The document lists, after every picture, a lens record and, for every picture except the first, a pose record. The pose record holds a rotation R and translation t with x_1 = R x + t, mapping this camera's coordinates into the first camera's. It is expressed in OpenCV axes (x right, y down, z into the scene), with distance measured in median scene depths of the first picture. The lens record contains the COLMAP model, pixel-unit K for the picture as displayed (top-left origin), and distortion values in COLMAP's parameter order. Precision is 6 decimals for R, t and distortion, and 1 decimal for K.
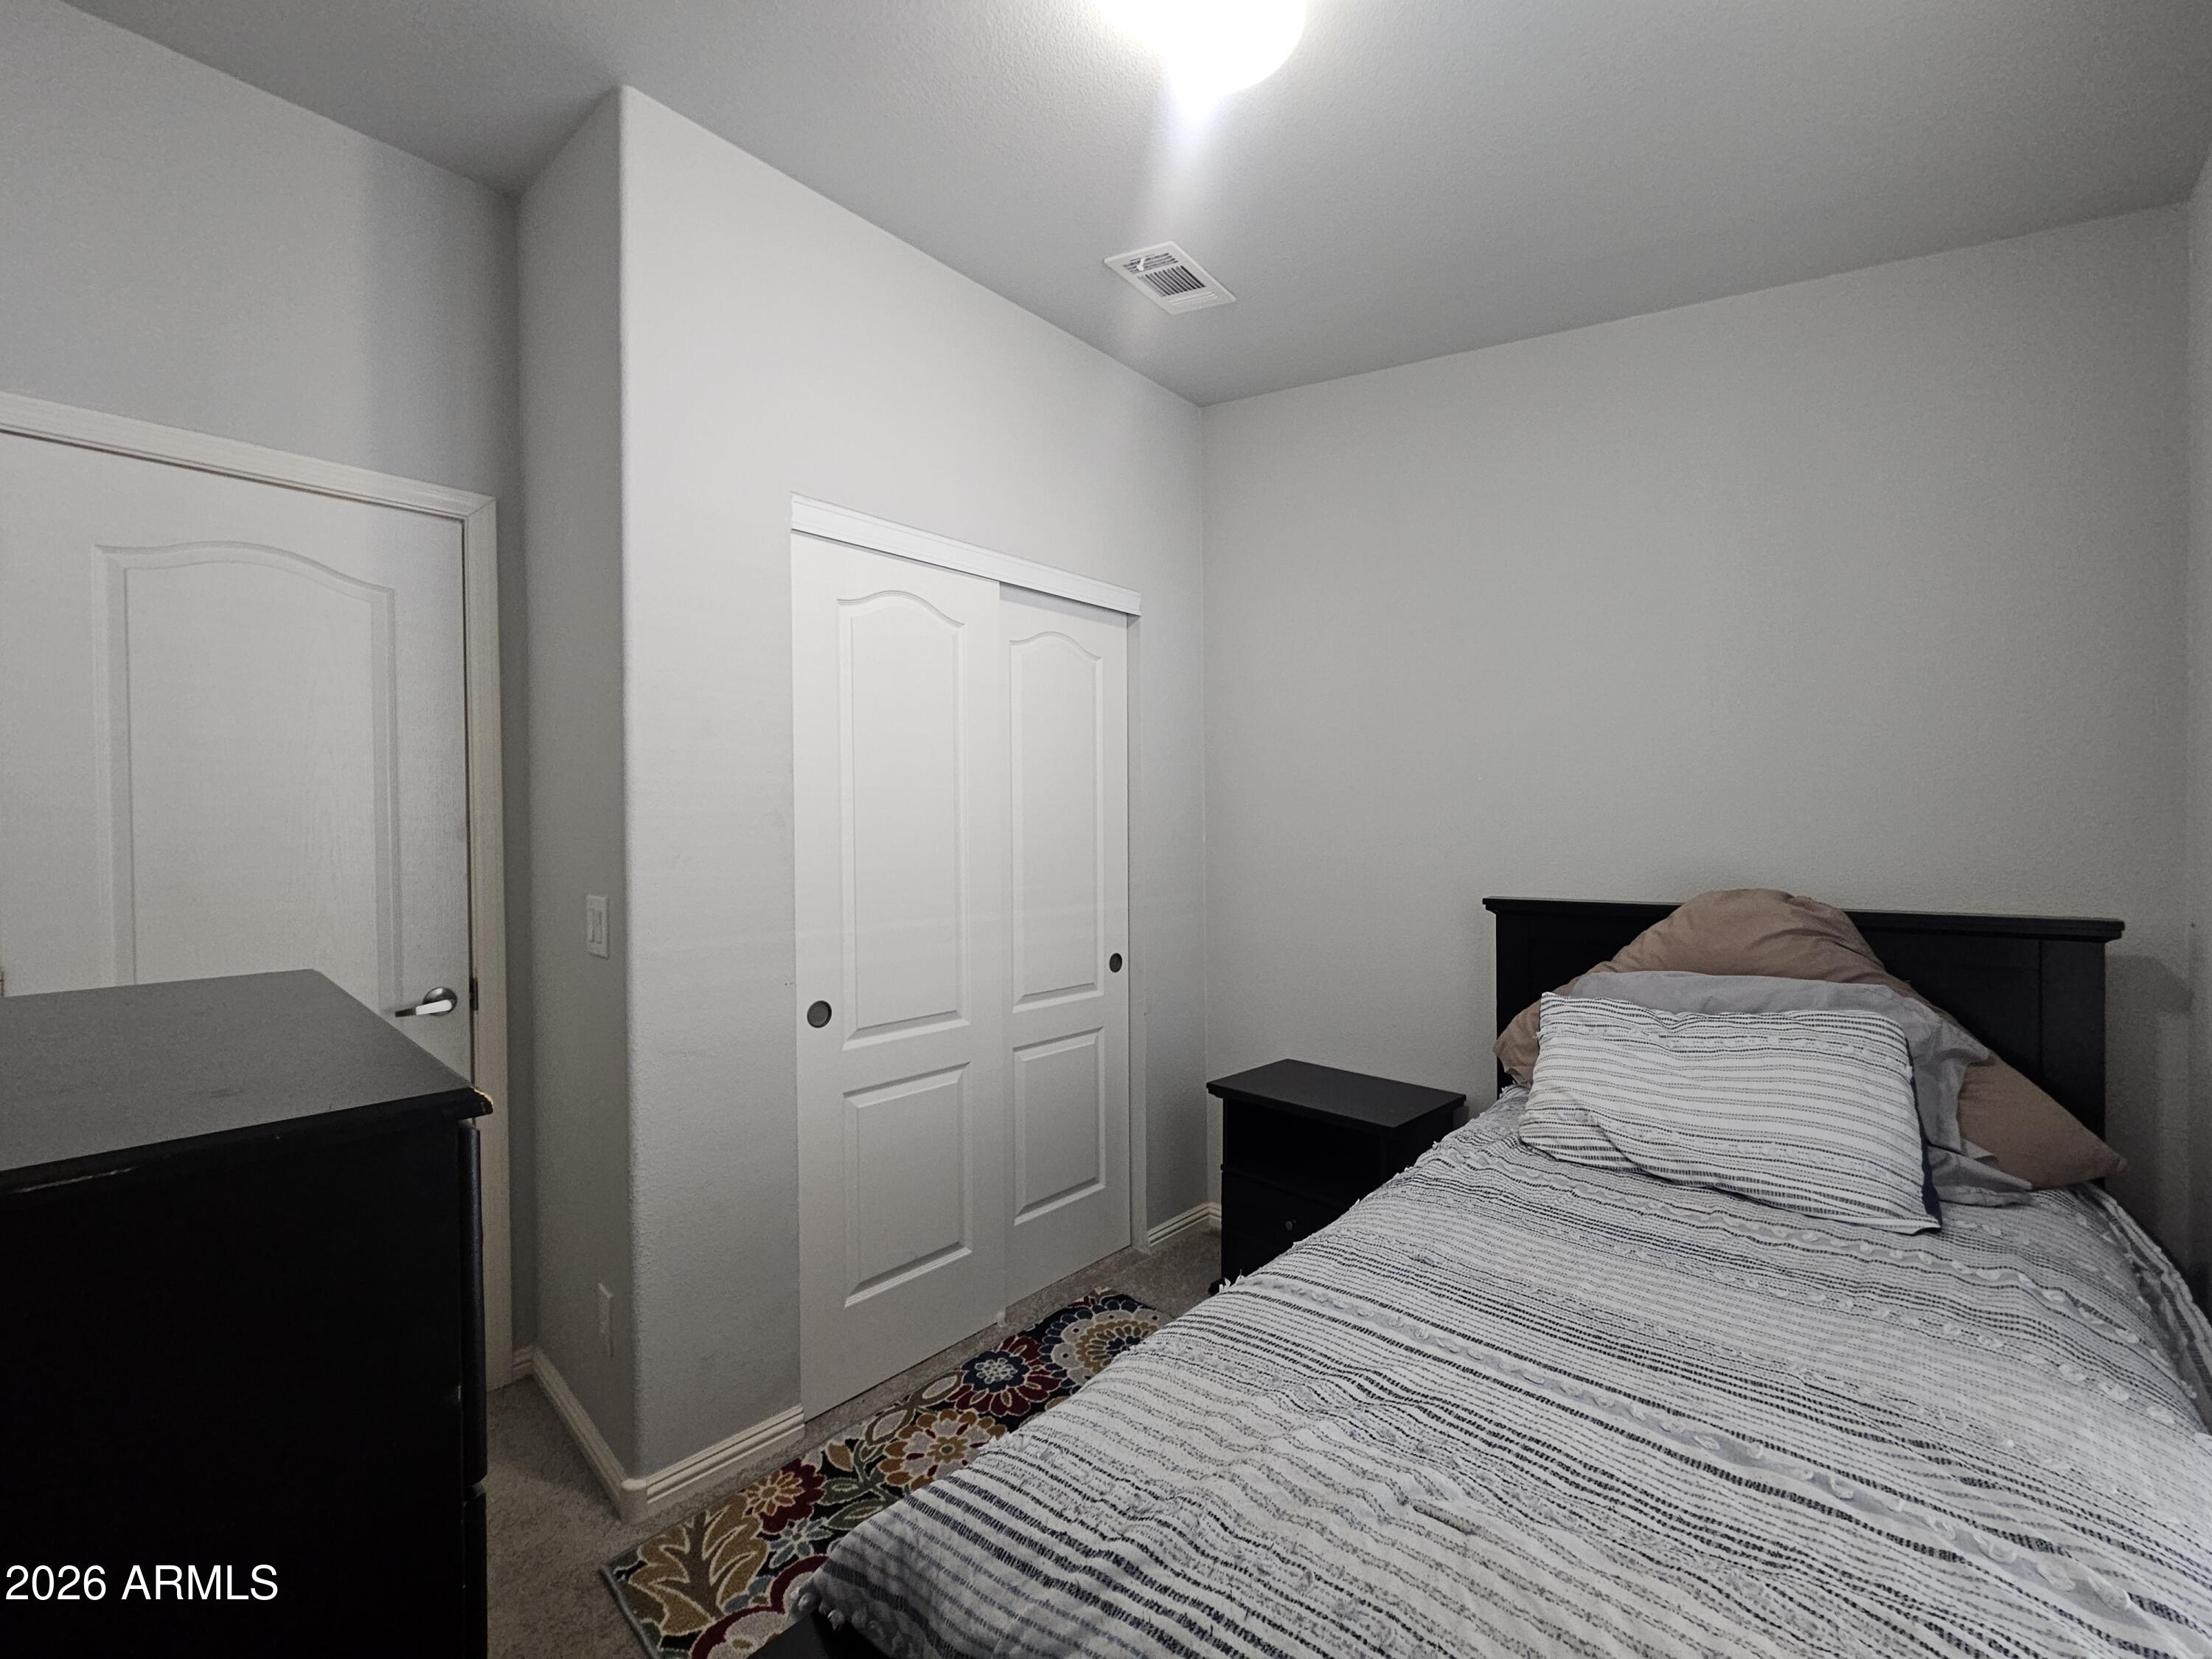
lens RADIAL K [[915.3, 0, 1118.1], [0, 915.3, 826.6], [0, 0, 1]] dist [0.001045, 0.001666]
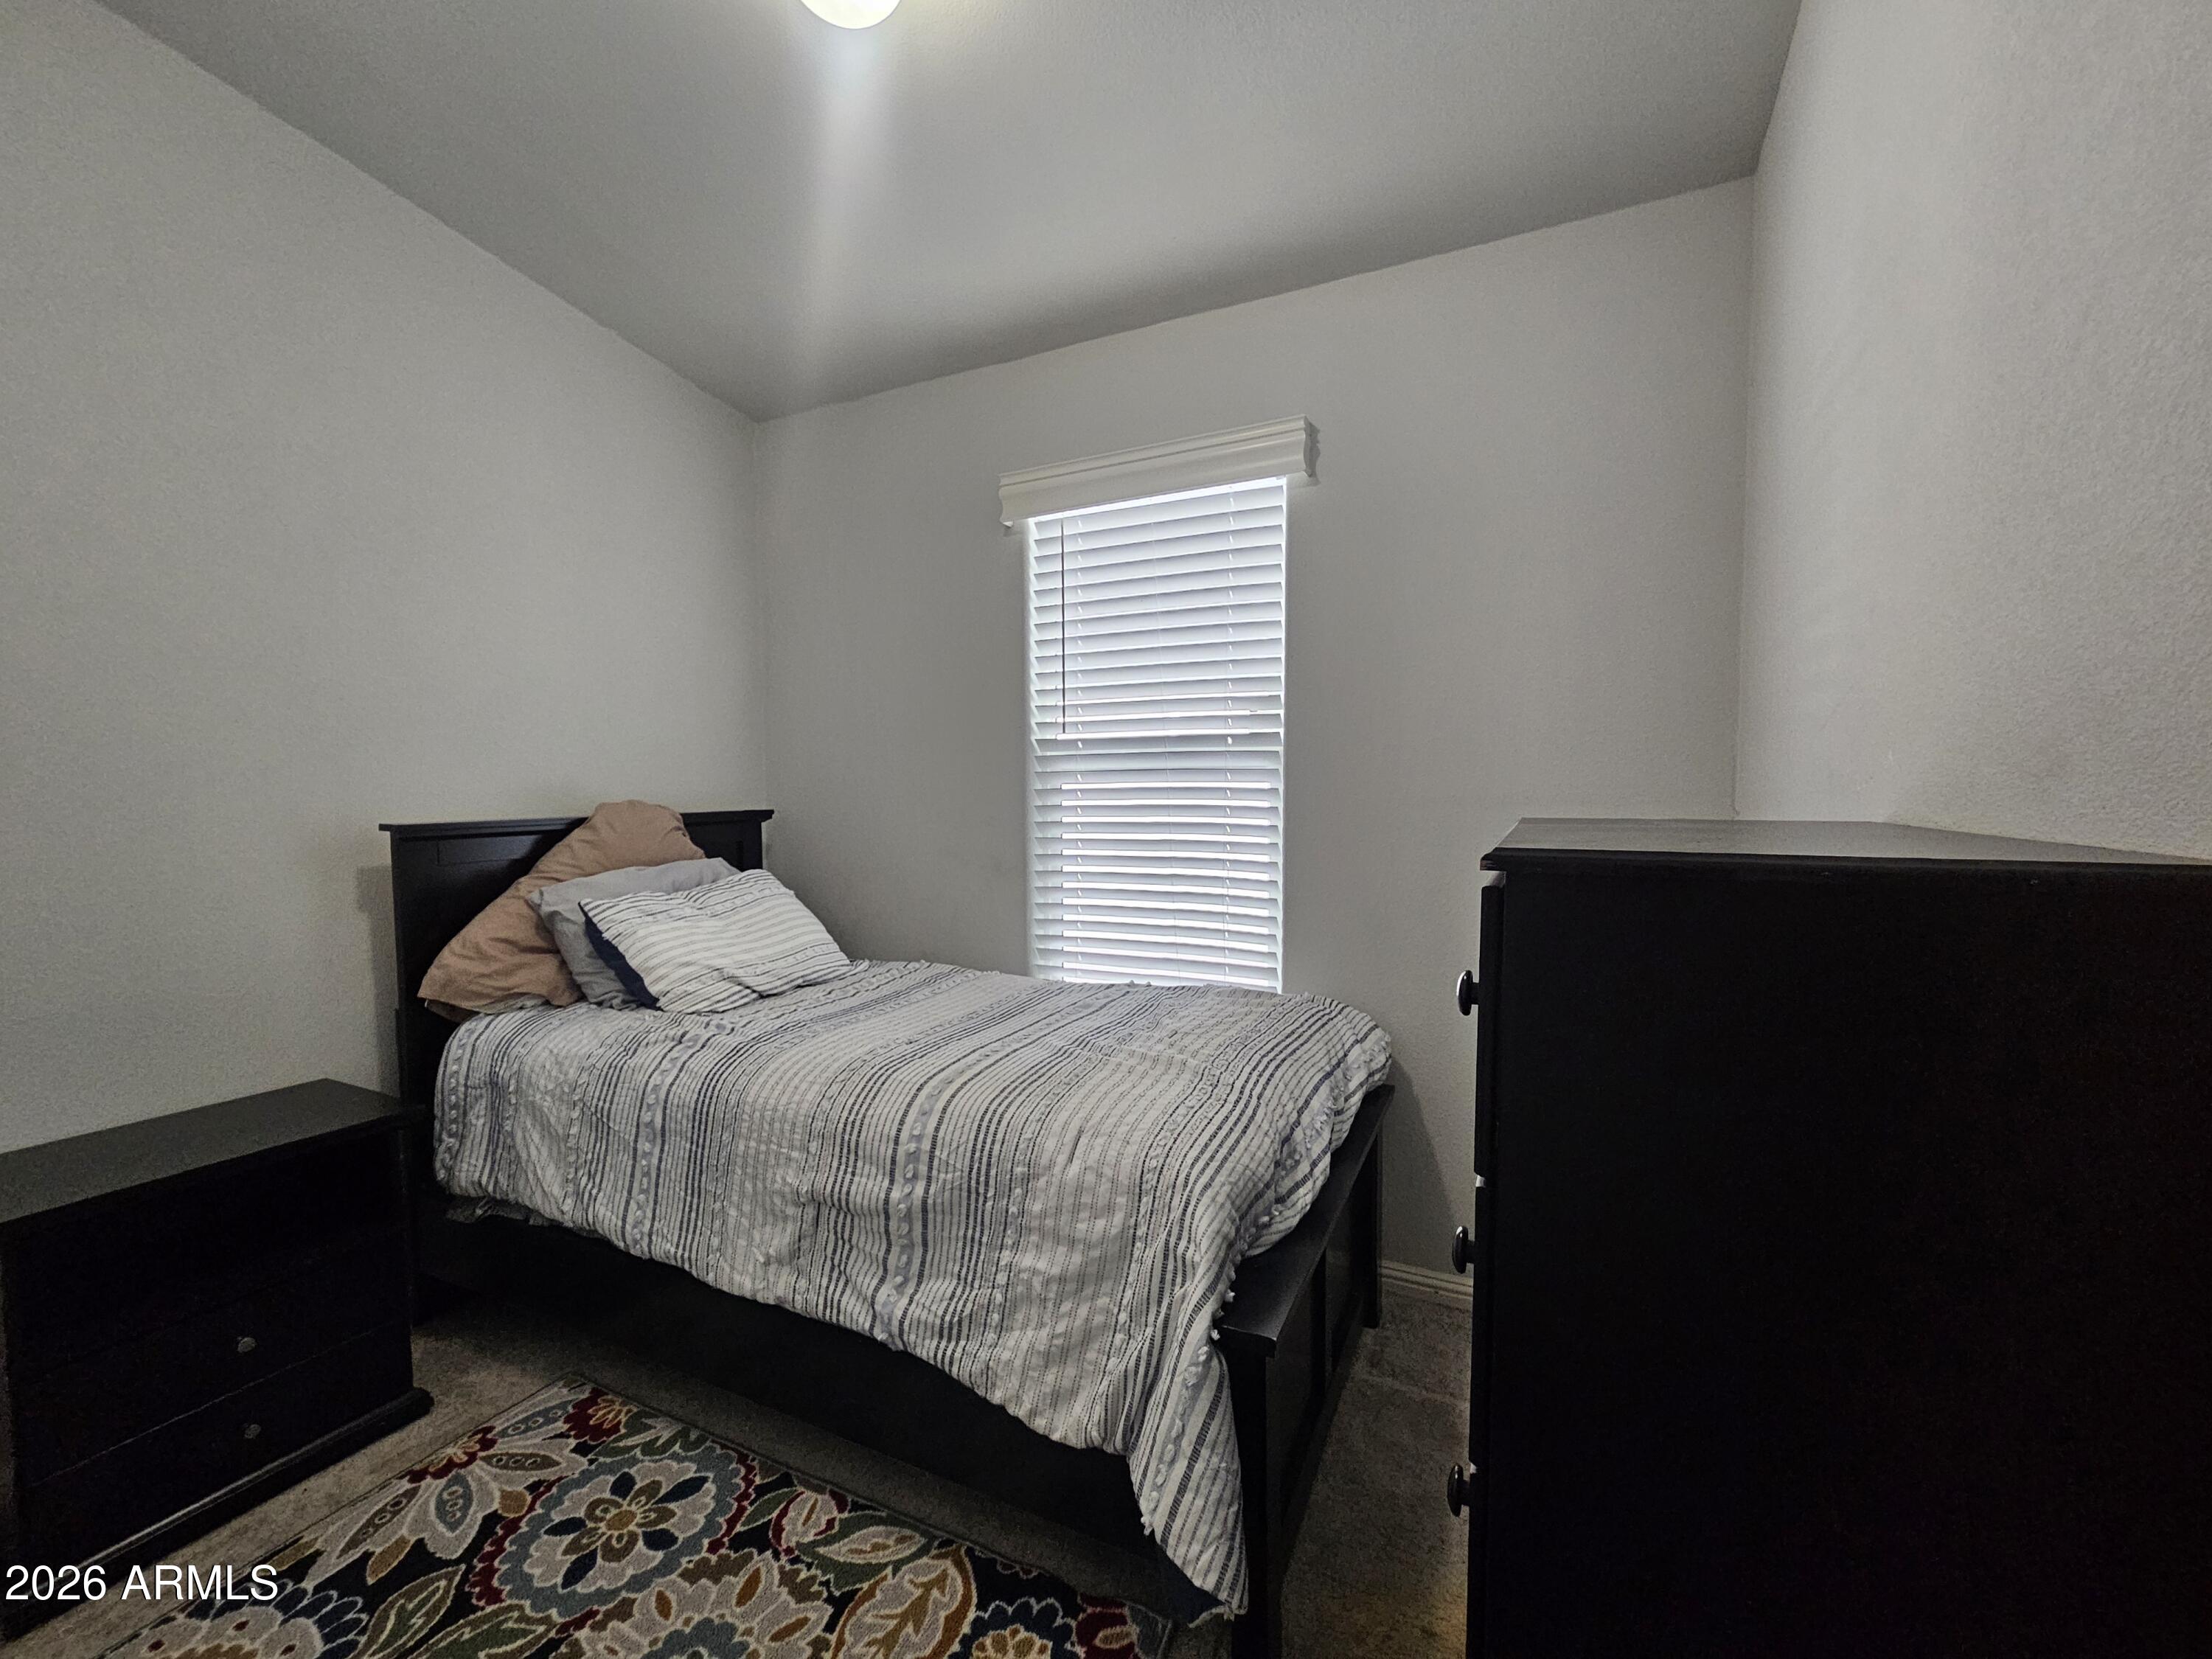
lens RADIAL K [[915.3, 0, 1102.6], [0, 915.3, 834.9], [0, 0, 1]] dist [0.001045, 0.001666]
pose [[-0.287558, -0.039903, 0.956932, -1.271782], [0.002271, 0.999100, 0.042344, 0.114377], [-0.957760, 0.014350, -0.287209, 1.310136]]
